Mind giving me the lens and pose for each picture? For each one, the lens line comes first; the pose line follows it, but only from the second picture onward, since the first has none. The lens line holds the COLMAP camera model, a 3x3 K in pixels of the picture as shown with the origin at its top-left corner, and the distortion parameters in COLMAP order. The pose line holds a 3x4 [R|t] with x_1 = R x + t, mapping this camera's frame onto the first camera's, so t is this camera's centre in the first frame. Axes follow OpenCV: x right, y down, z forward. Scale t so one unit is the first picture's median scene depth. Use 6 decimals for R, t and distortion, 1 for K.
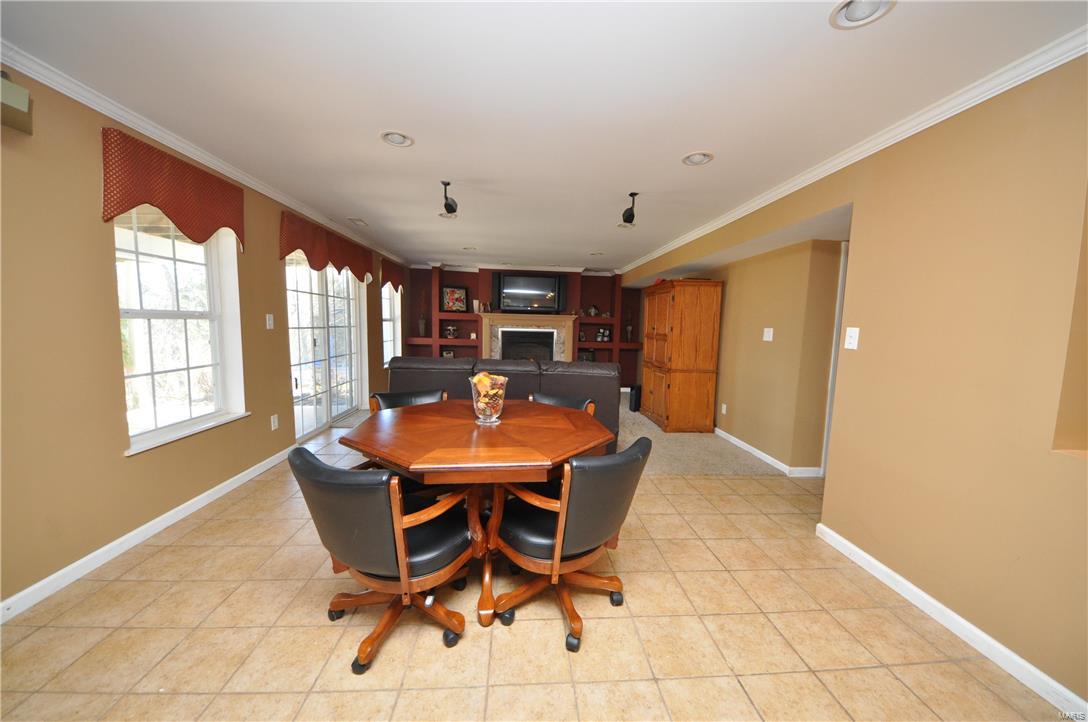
lens RADIAL K [[385.9, 0, 544.9], [0, 385.9, 362.1], [0, 0, 1]] dist [0.002099, 0.000053]
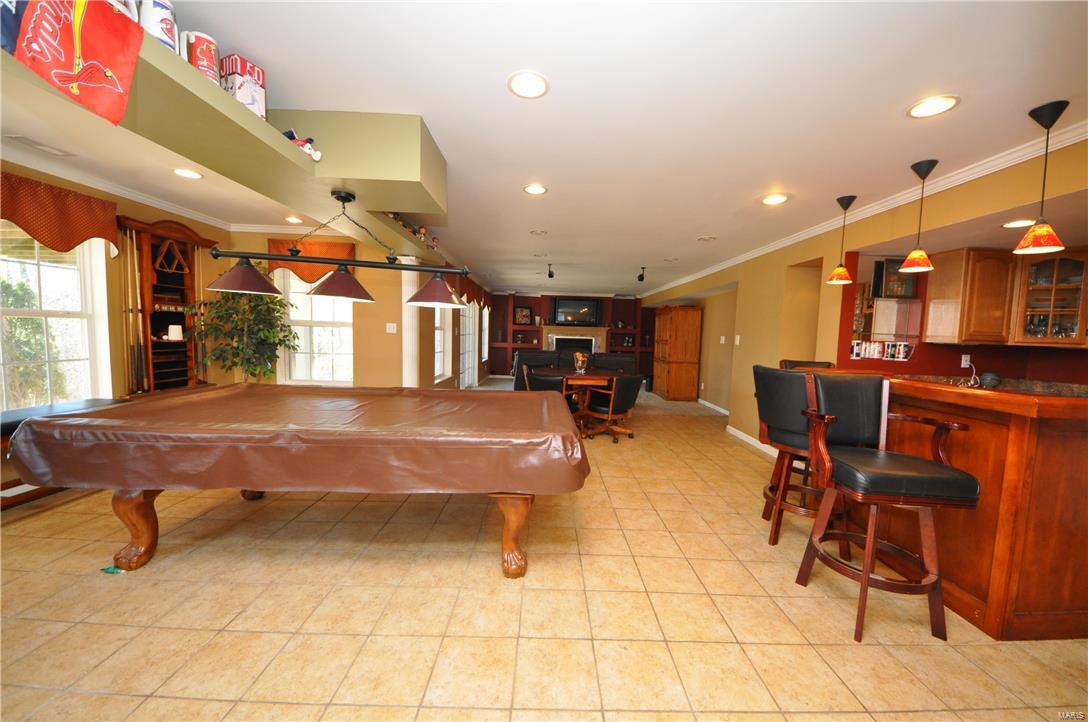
lens RADIAL K [[385.9, 0, 543.1], [0, 385.9, 357.6], [0, 0, 1]] dist [0.002099, 0.000053]
pose [[0.997553, 0.010049, -0.069181, -0.061298], [-0.012669, 0.999215, -0.037538, 0.045893], [0.068750, 0.038322, 0.996898, -0.431470]]
